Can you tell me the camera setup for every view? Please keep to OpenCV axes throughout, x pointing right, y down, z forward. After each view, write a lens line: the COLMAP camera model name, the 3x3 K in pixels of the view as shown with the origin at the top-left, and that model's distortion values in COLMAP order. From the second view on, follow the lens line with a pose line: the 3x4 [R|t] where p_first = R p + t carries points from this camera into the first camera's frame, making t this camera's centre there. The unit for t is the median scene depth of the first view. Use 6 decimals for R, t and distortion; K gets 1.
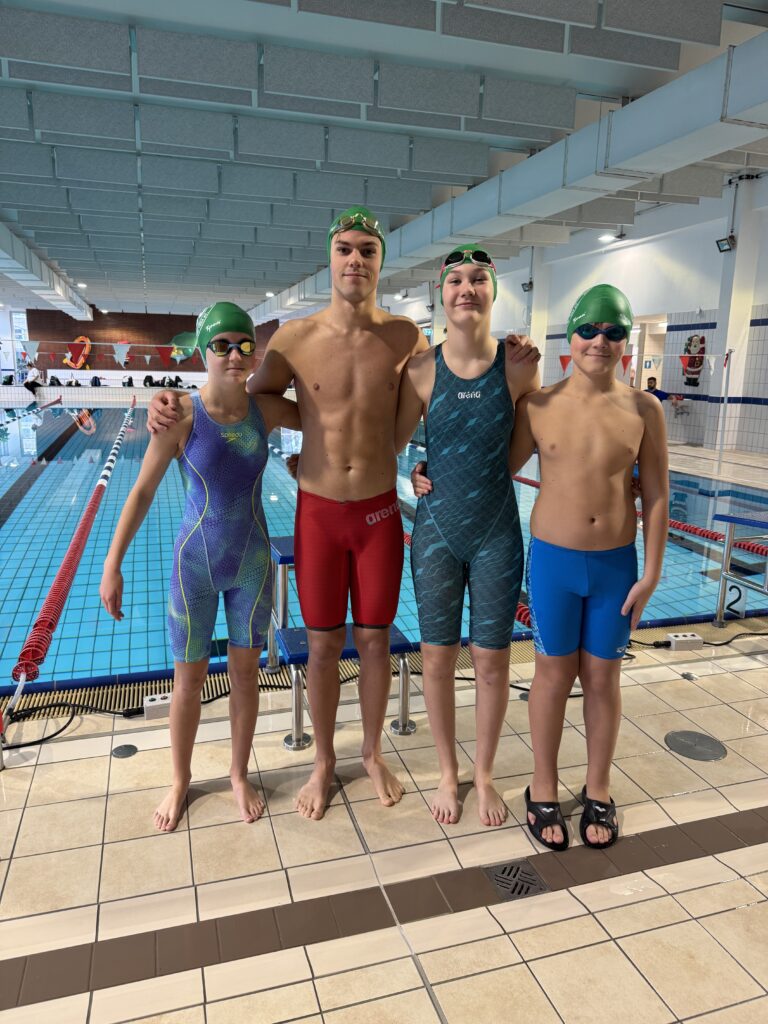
lens RADIAL K [[727.0, 0, 382.8], [0, 727.0, 513.5], [0, 0, 1]] dist [0.009840, -0.017265]
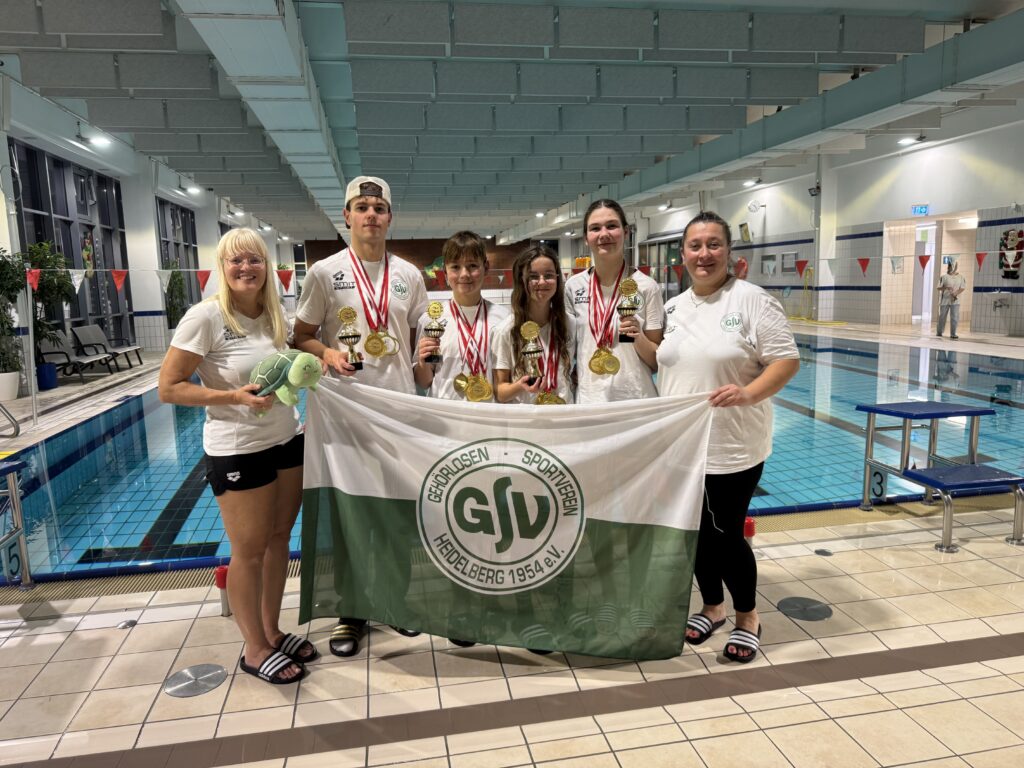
lens RADIAL K [[727.0, 0, 508.8], [0, 727.0, 382.7], [0, 0, 1]] dist [0.009840, -0.017265]
pose [[0.990889, -0.030039, -0.131291, -0.136314], [0.022779, 0.998145, -0.056453, 0.010107], [0.132743, 0.052948, 0.989735, -0.085974]]
